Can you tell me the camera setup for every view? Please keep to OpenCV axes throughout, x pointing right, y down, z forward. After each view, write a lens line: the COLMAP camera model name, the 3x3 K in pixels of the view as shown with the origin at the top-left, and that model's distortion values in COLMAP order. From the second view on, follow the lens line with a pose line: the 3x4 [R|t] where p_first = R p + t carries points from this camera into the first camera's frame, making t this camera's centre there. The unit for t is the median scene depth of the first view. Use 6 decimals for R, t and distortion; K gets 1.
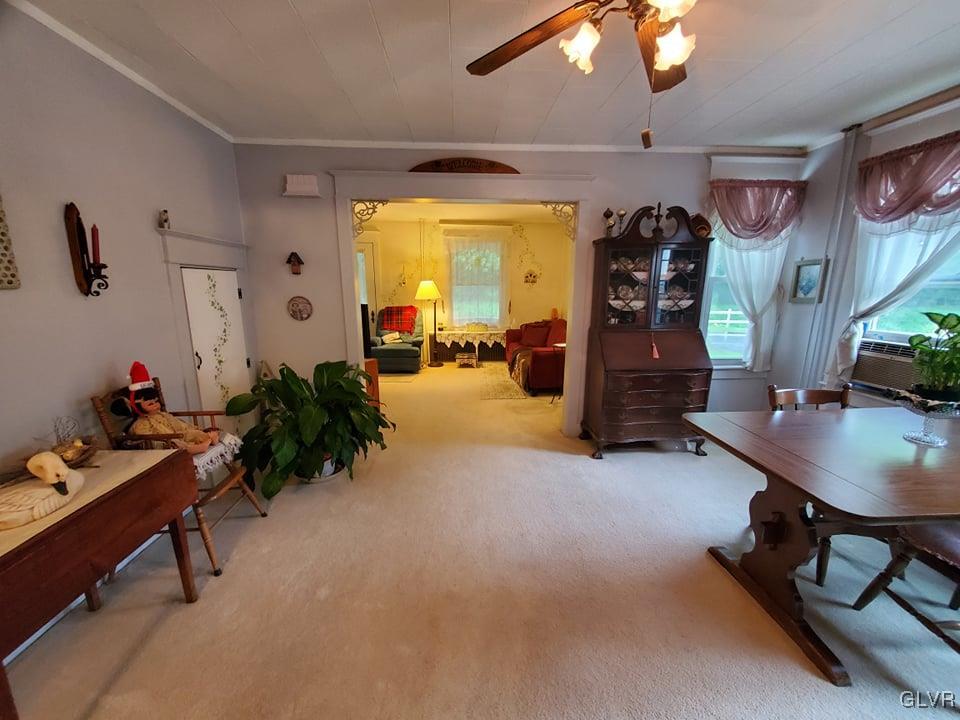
lens RADIAL K [[378.5, 0, 487.3], [0, 378.5, 370.6], [0, 0, 1]] dist [0.001287, -0.003233]
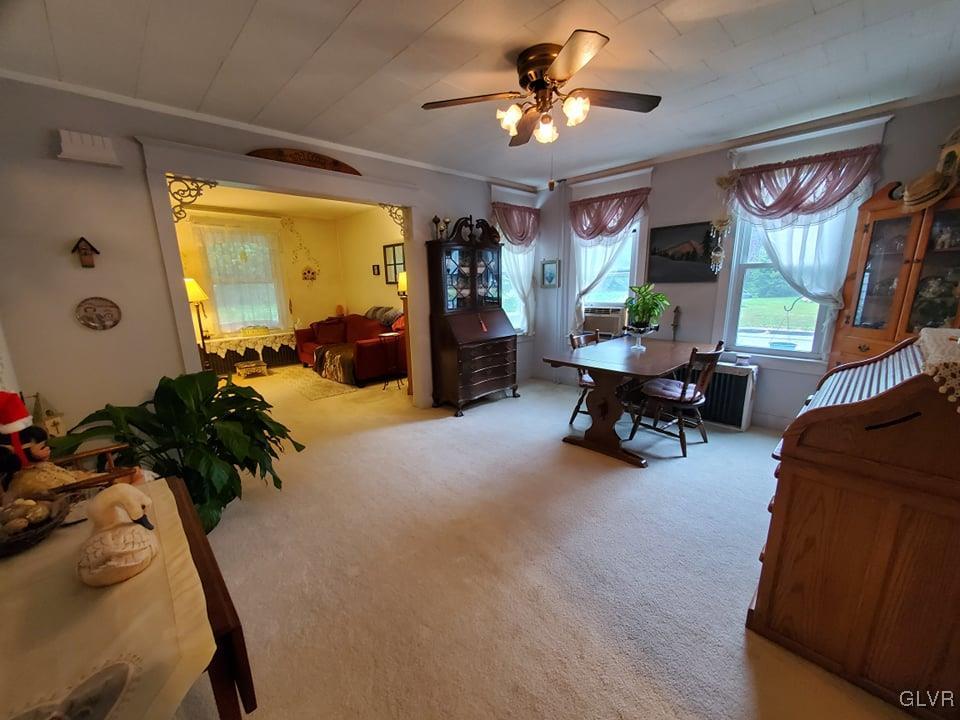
lens RADIAL K [[378.5, 0, 487.3], [0, 378.5, 370.6], [0, 0, 1]] dist [0.001287, -0.003233]
pose [[0.763318, -0.163065, 0.625105, -0.399337], [0.161372, 0.985073, 0.059914, 0.023247], [-0.625544, 0.055141, 0.778238, -0.040773]]
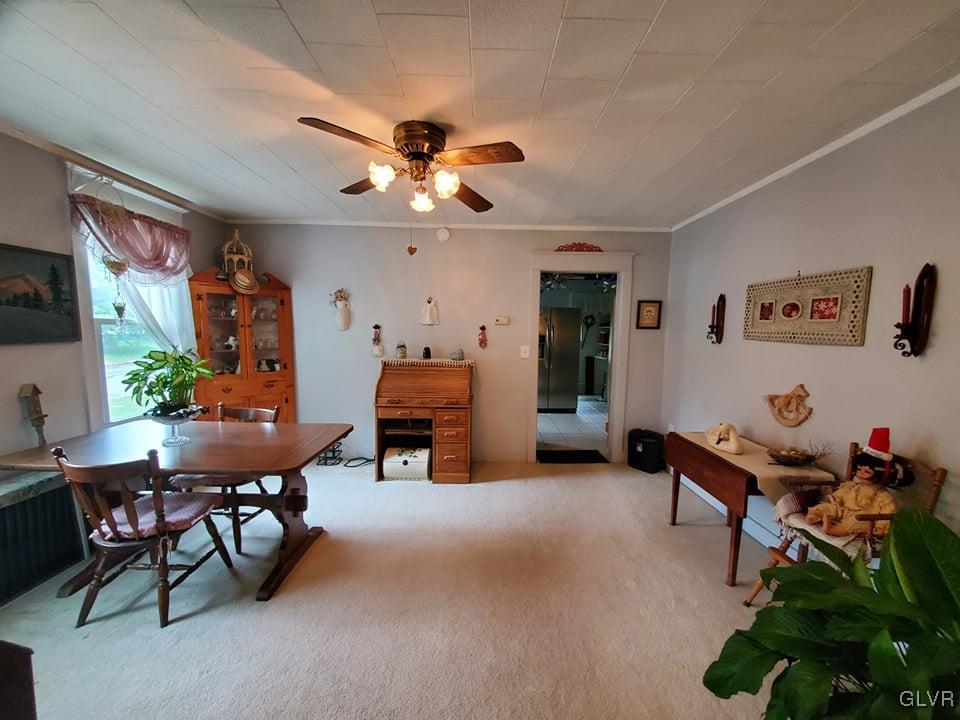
lens RADIAL K [[378.5, 0, 487.3], [0, 378.5, 370.6], [0, 0, 1]] dist [0.001287, -0.003233]
pose [[-0.997844, -0.025173, 0.060613, -0.008956], [-0.004255, 0.946390, 0.322998, -0.263520], [-0.065494, 0.322044, -0.944457, 1.113253]]
